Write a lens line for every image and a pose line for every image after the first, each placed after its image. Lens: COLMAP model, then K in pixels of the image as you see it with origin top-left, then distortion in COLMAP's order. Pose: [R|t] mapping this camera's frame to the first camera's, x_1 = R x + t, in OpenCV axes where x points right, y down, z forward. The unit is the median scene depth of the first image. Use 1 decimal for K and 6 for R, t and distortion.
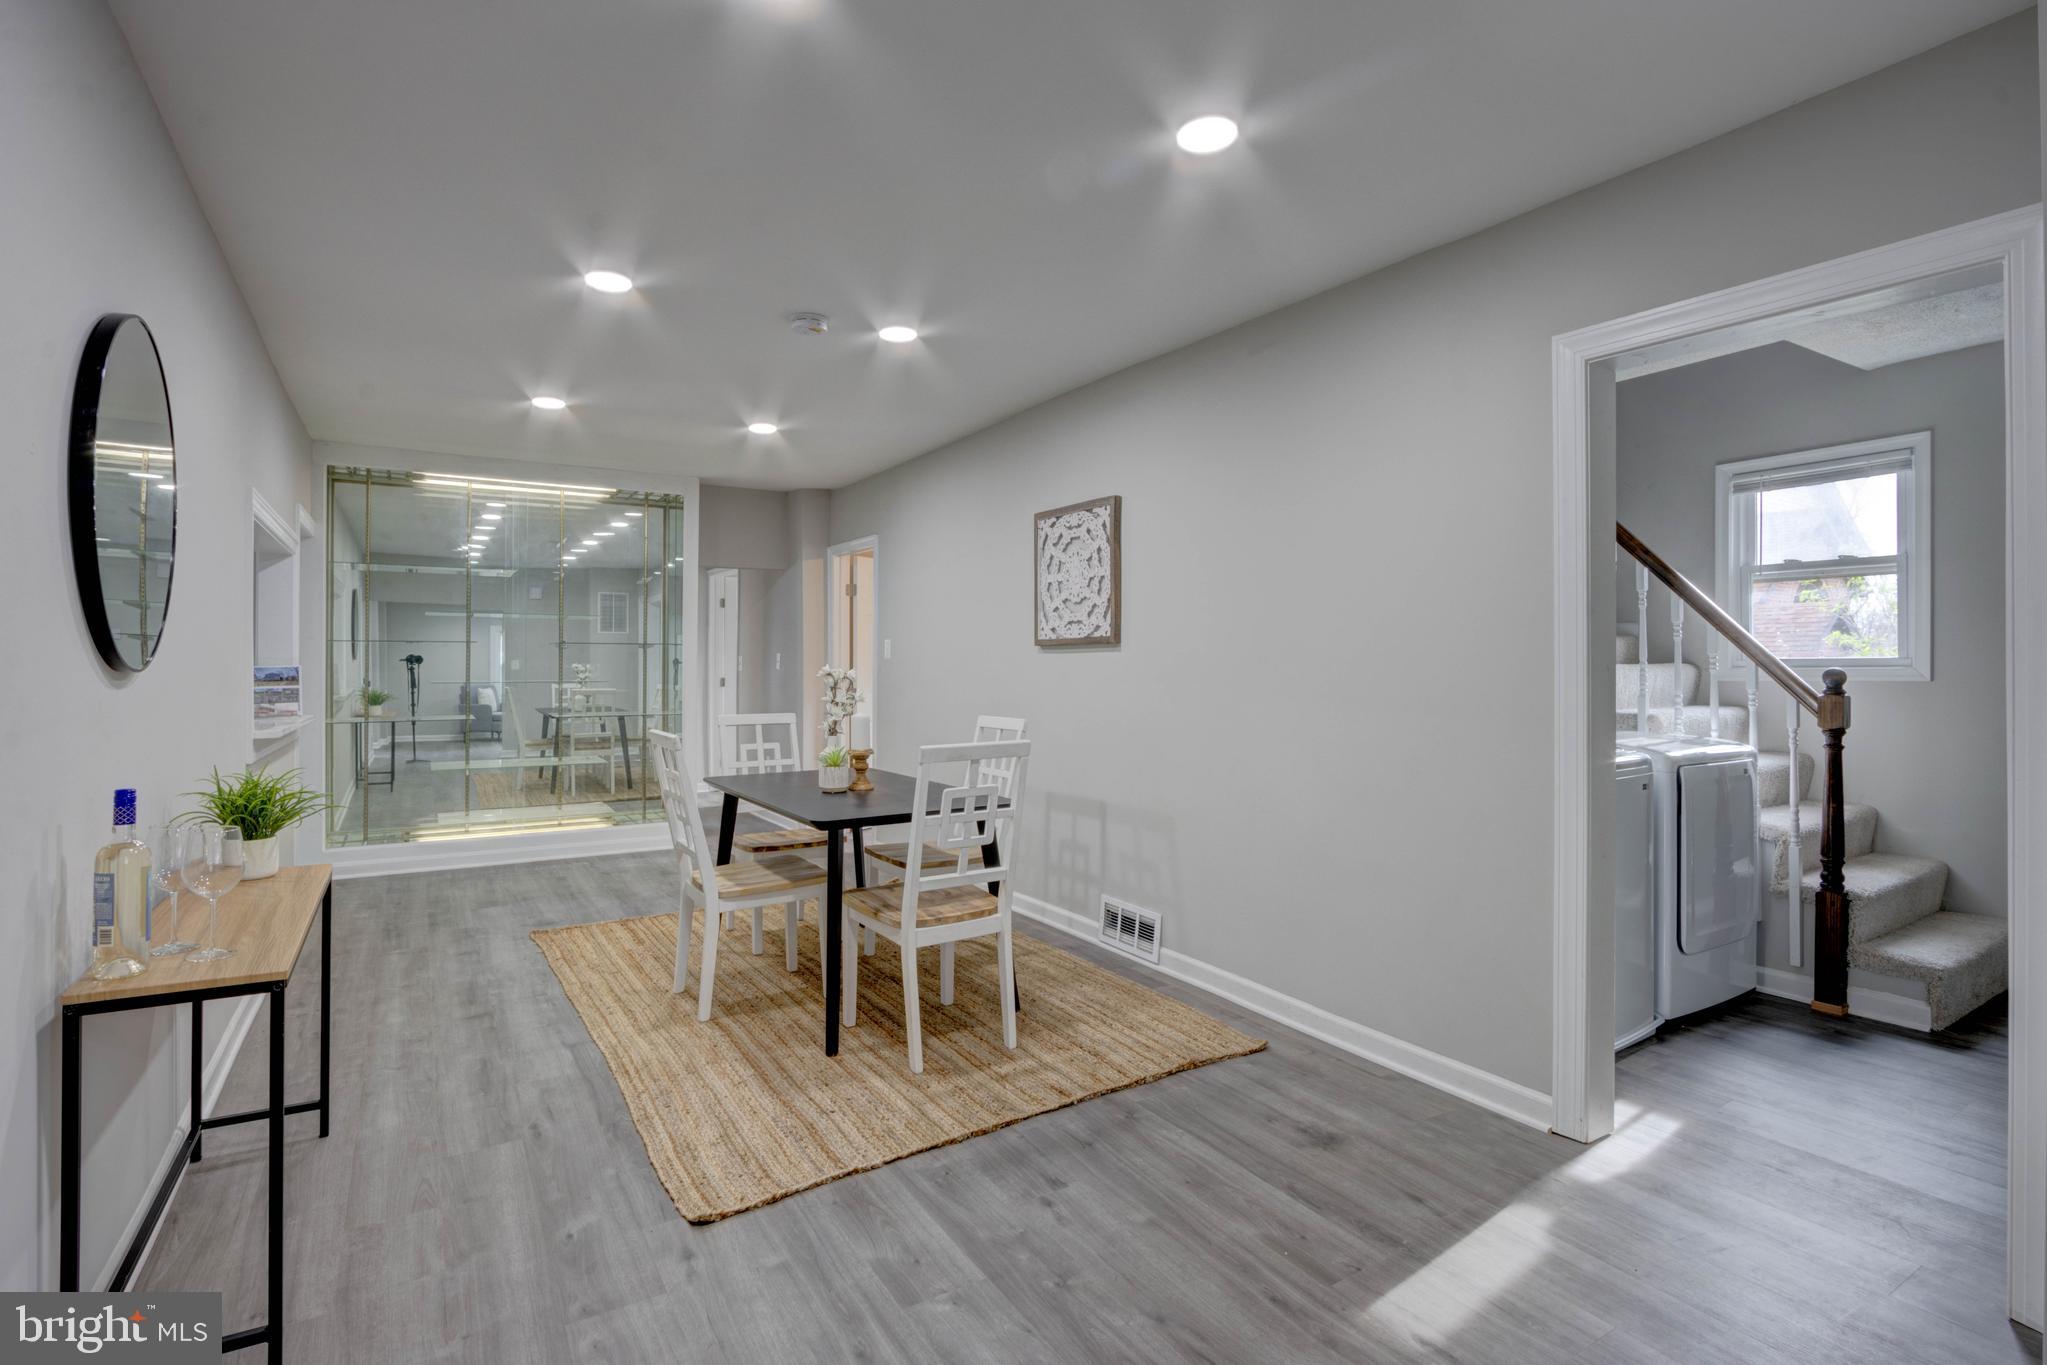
lens RADIAL K [[973.4, 0, 997.2], [0, 973.4, 659.9], [0, 0, 1]] dist [-0.016759, 0.000741]
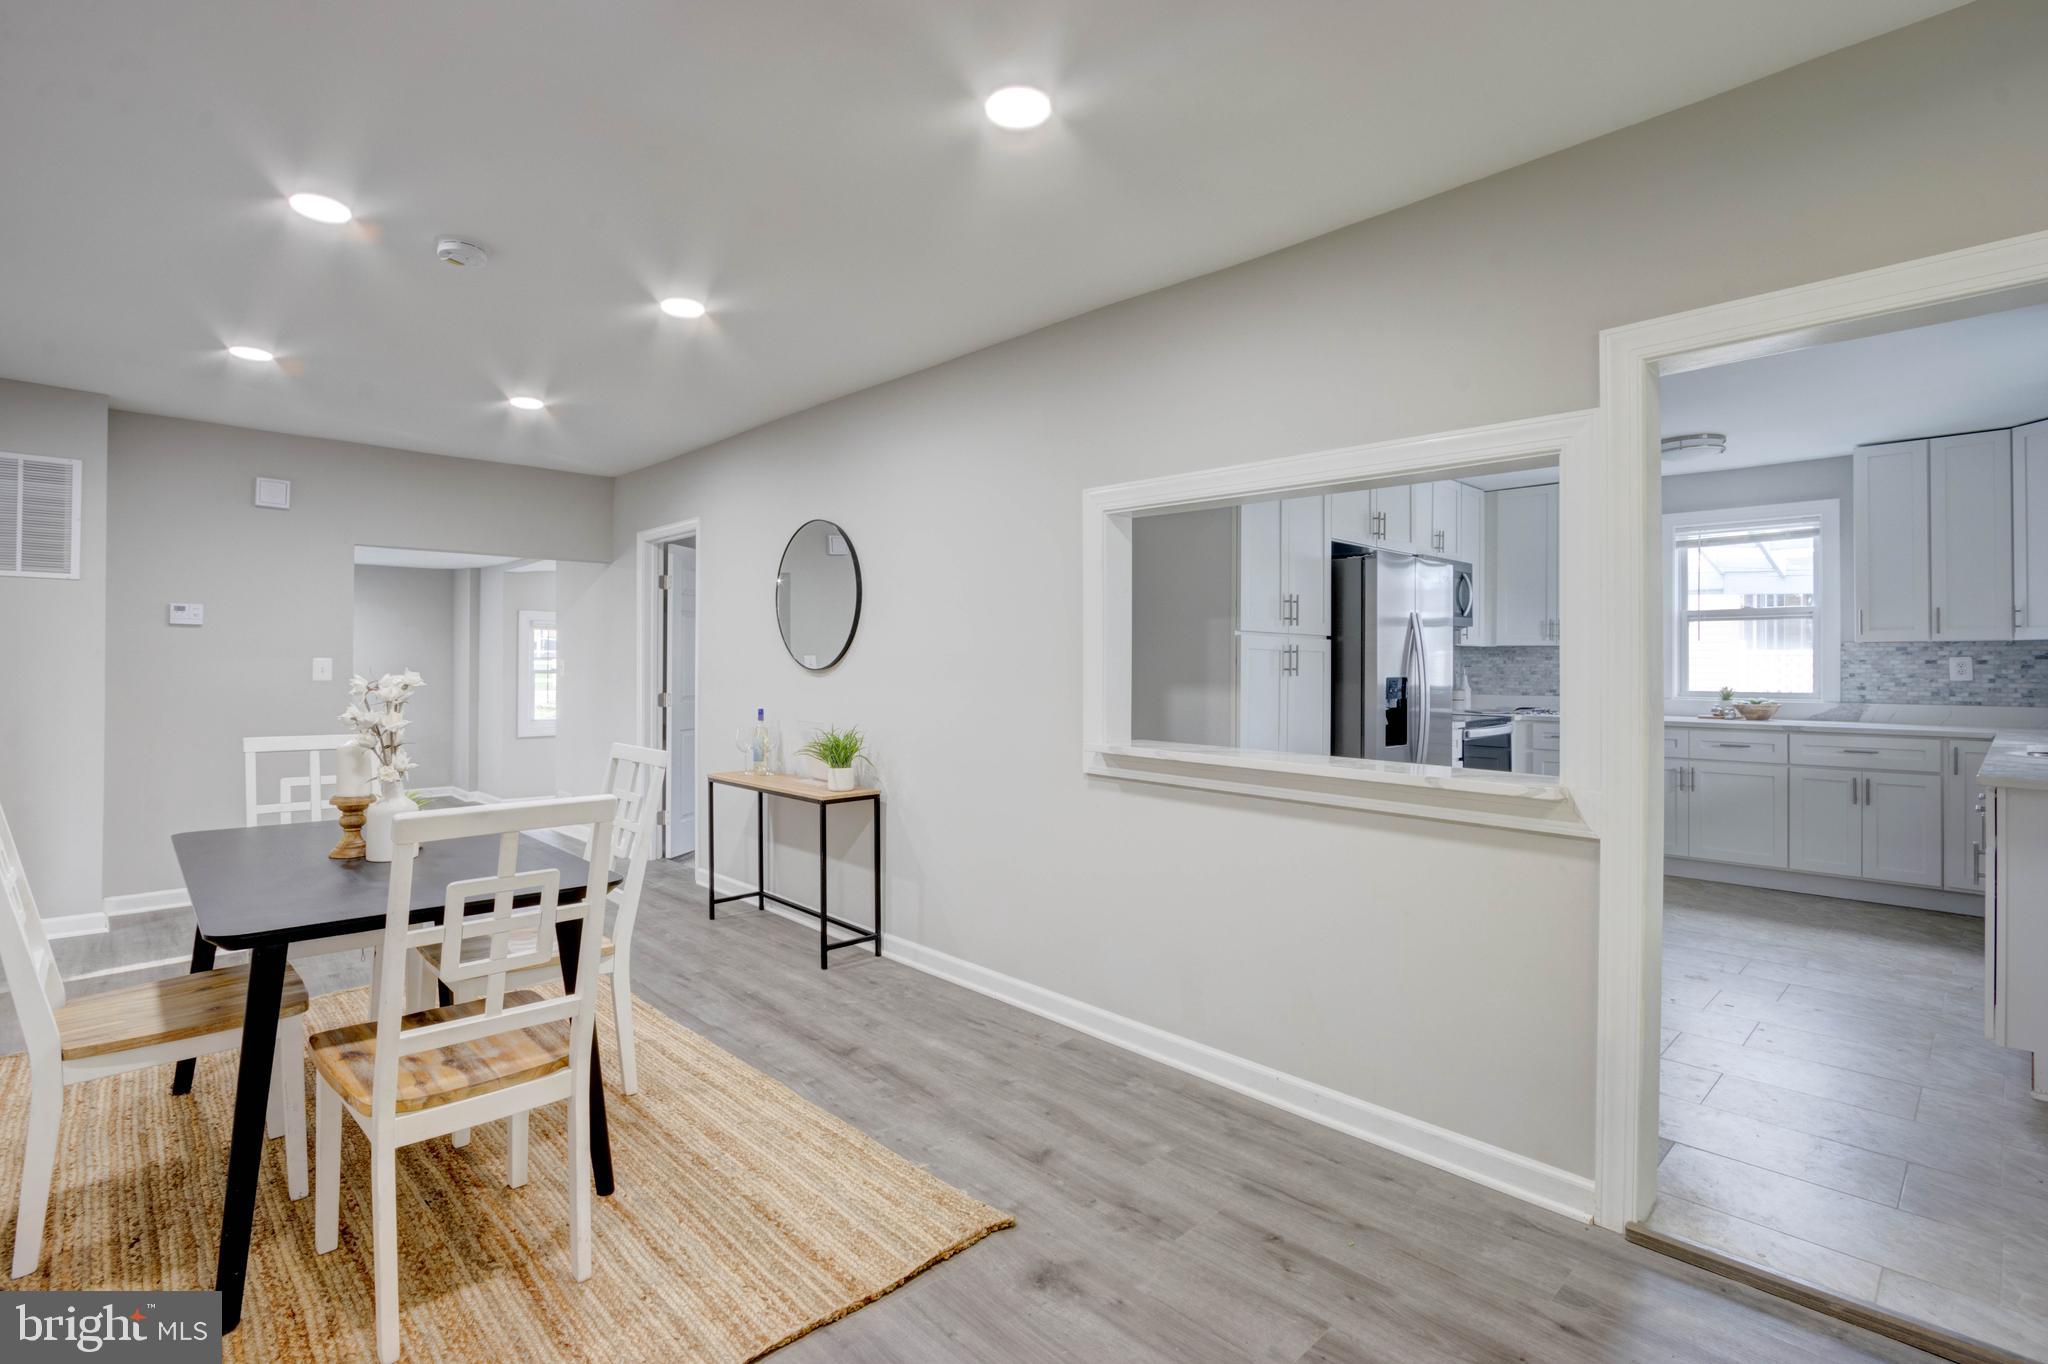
lens RADIAL K [[953.9, 0, 997.4], [0, 953.9, 660.2], [0, 0, 1]] dist [-0.023281, 0.005069]
pose [[-0.978399, -0.007112, -0.206602, -0.392912], [-0.005714, 0.999957, -0.007364, 0.001839], [0.206646, -0.006024, -0.978397, 1.549478]]
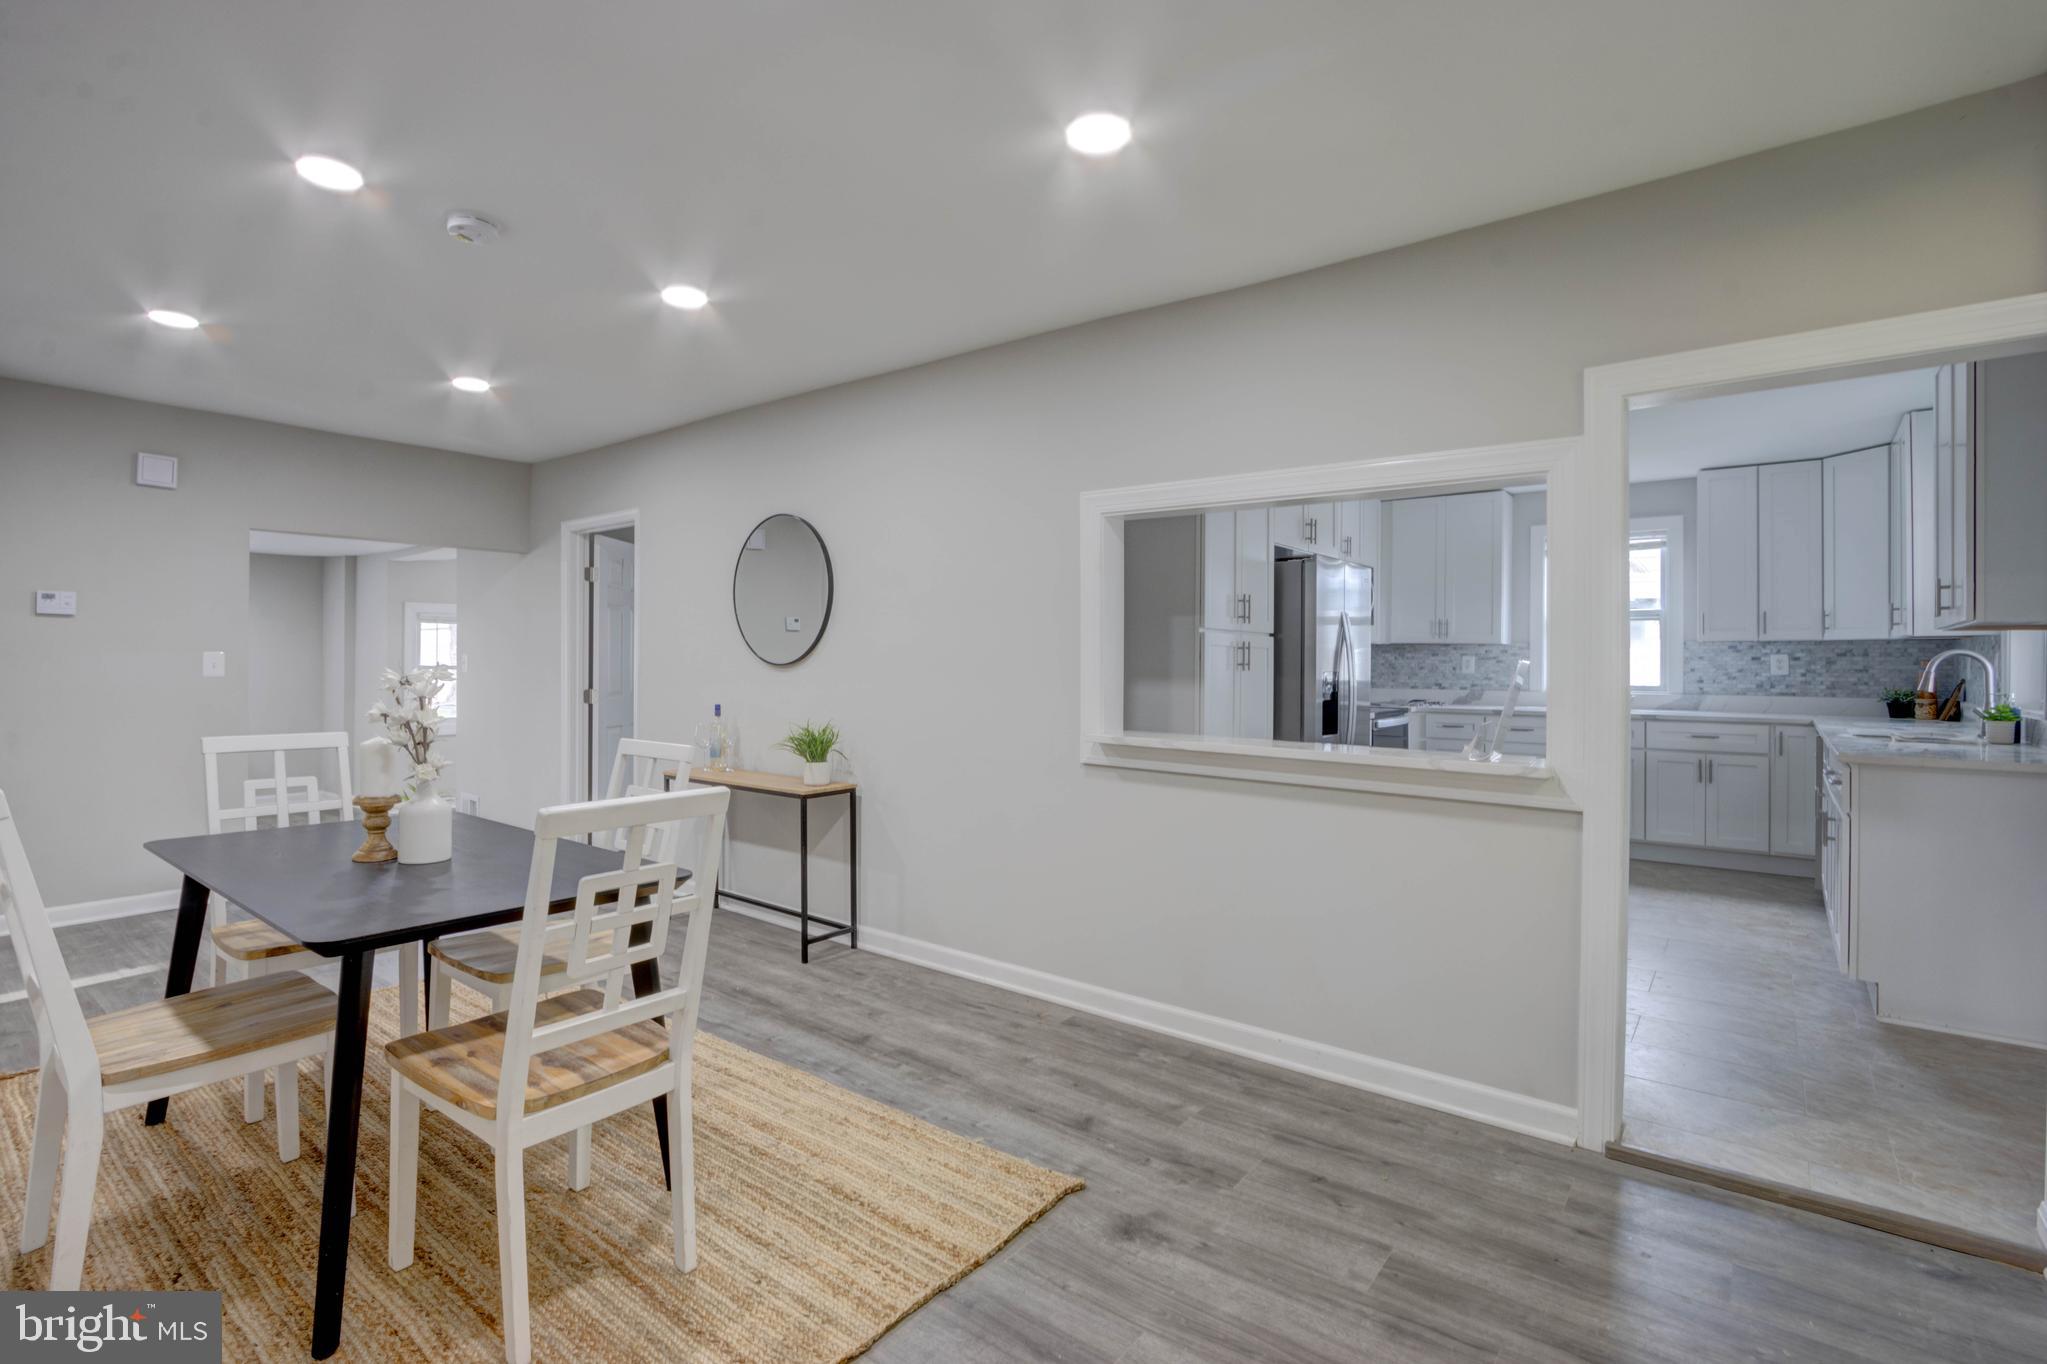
lens RADIAL K [[953.4, 0, 996.9], [0, 953.4, 660.2], [0, 0, 1]] dist [-0.023281, 0.005069]
pose [[-0.938500, -0.007383, -0.345202, -0.274458], [-0.006310, 0.999971, -0.004234, 0.003927], [0.345223, -0.001796, -0.938519, 1.542239]]
